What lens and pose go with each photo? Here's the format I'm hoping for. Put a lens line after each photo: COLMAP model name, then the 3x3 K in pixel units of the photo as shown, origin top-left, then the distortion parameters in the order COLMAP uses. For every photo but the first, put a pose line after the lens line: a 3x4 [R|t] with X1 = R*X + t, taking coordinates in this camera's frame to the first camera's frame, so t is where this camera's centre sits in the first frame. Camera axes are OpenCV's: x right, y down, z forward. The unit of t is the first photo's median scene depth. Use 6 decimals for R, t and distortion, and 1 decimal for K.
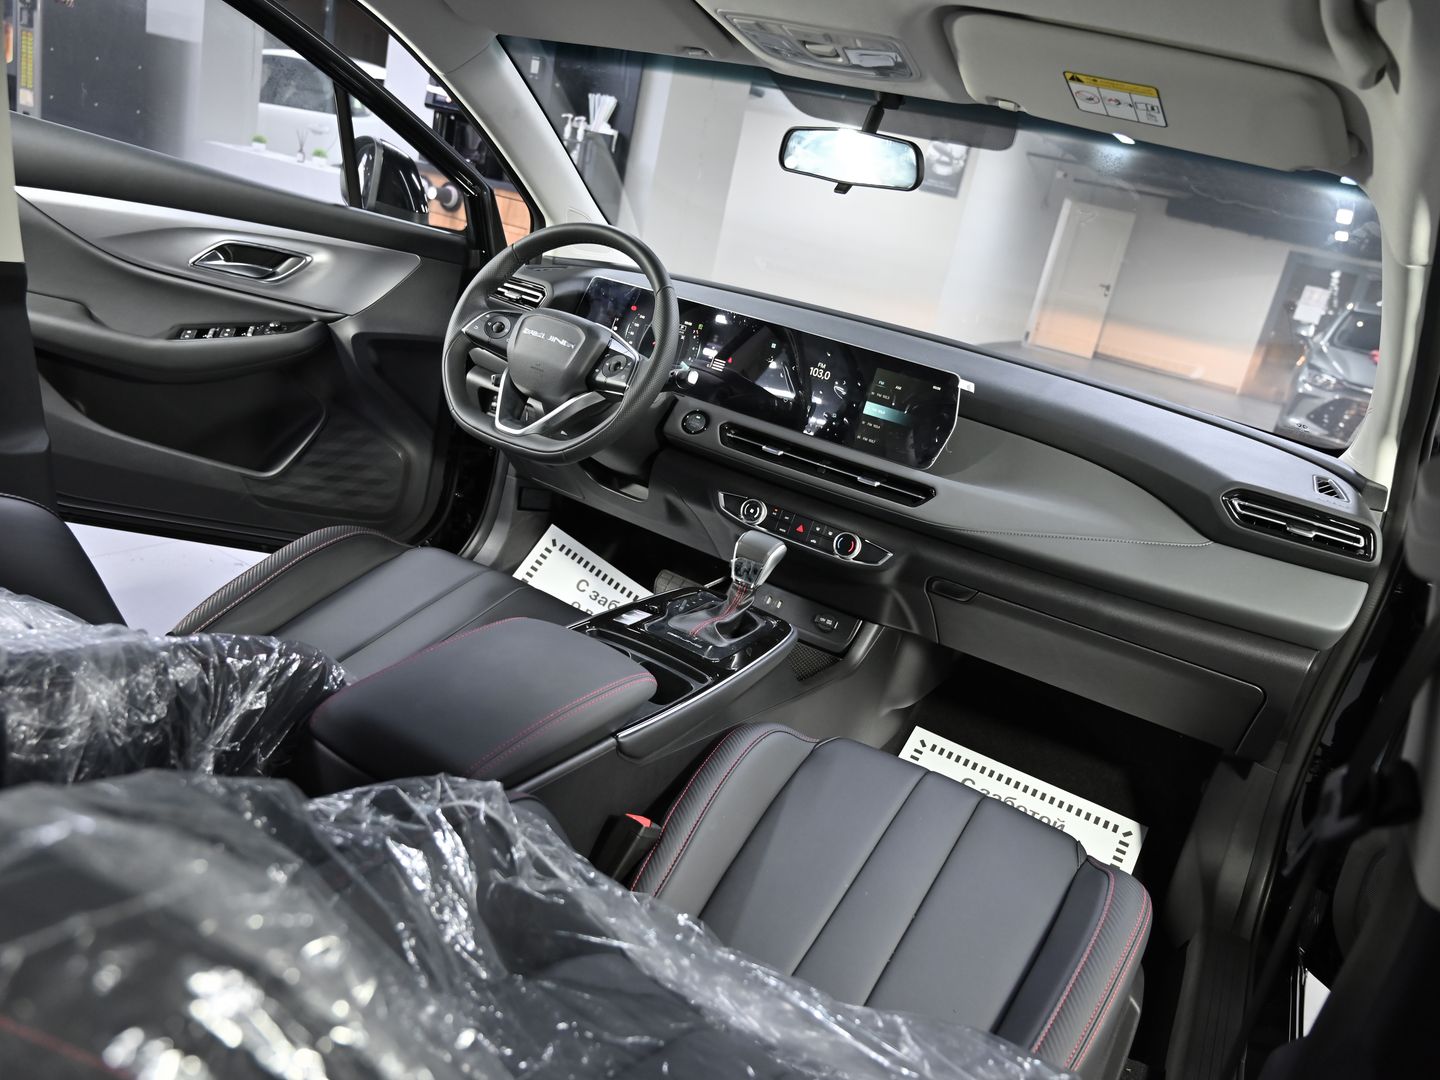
lens RADIAL K [[1067.8, 0, 720.0], [0, 1067.8, 540.0], [0, 0, 1]] dist [-0.004307, 0.004546]
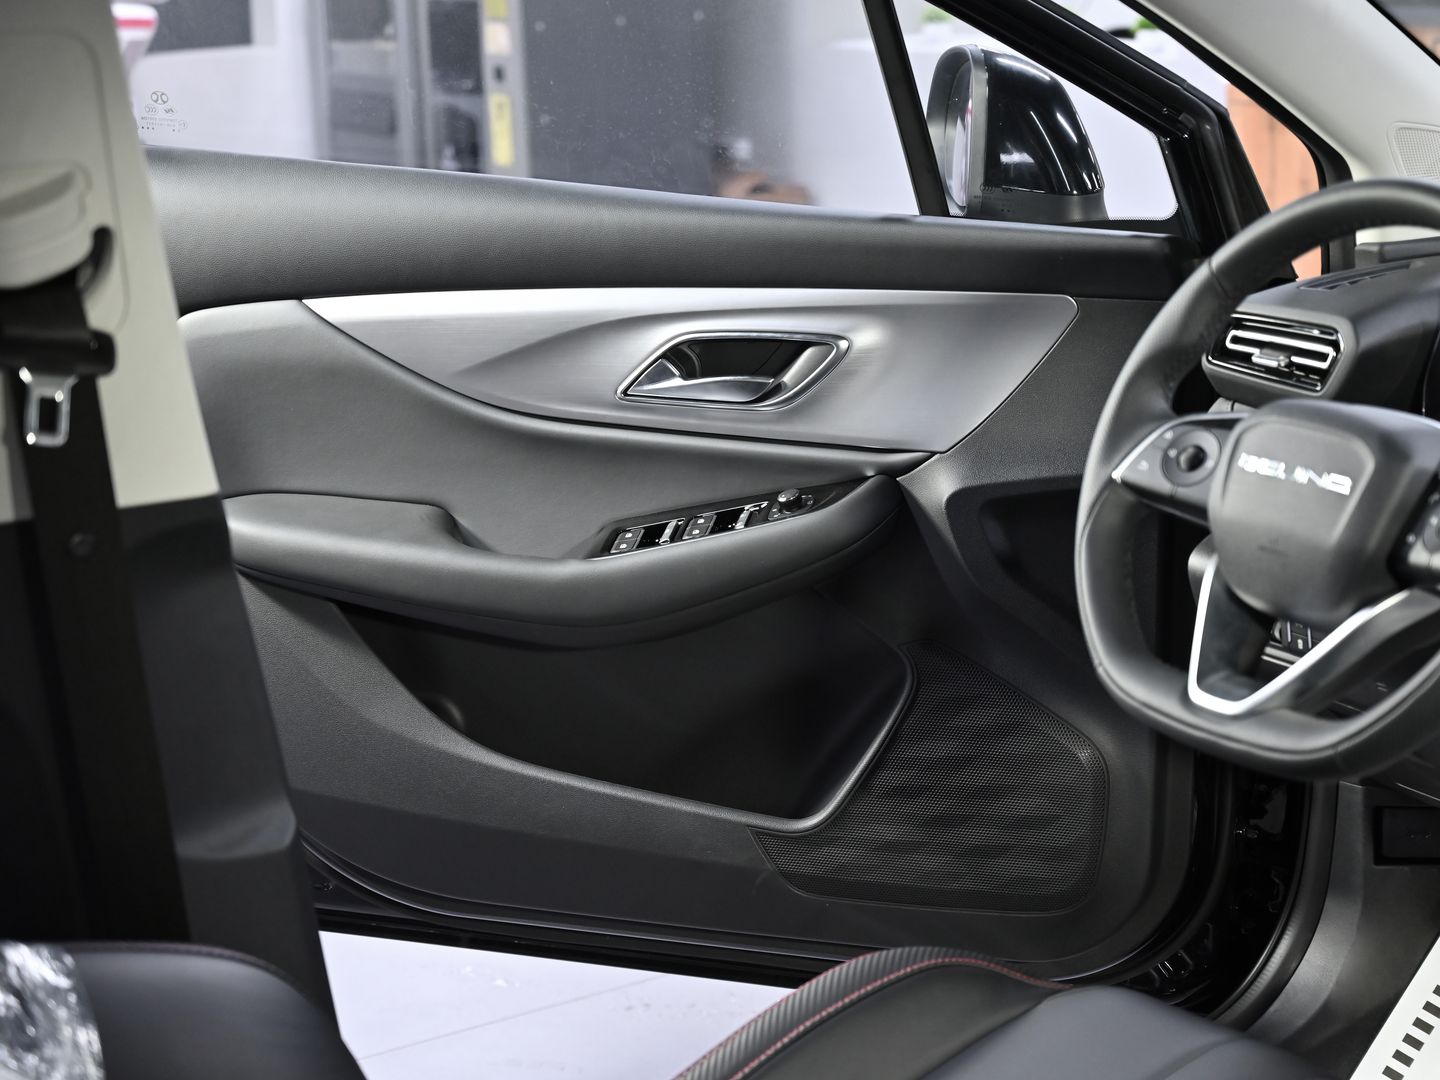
lens RADIAL K [[2710.4, 0, 721.9], [0, 2710.4, 538.1], [0, 0, 1]] dist [-0.001150, -0.008221]
pose [[0.863016, -0.120198, -0.490669, 0.125614], [0.057694, 0.988378, -0.140646, -0.022938], [0.501871, 0.093071, 0.859920, -0.009853]]
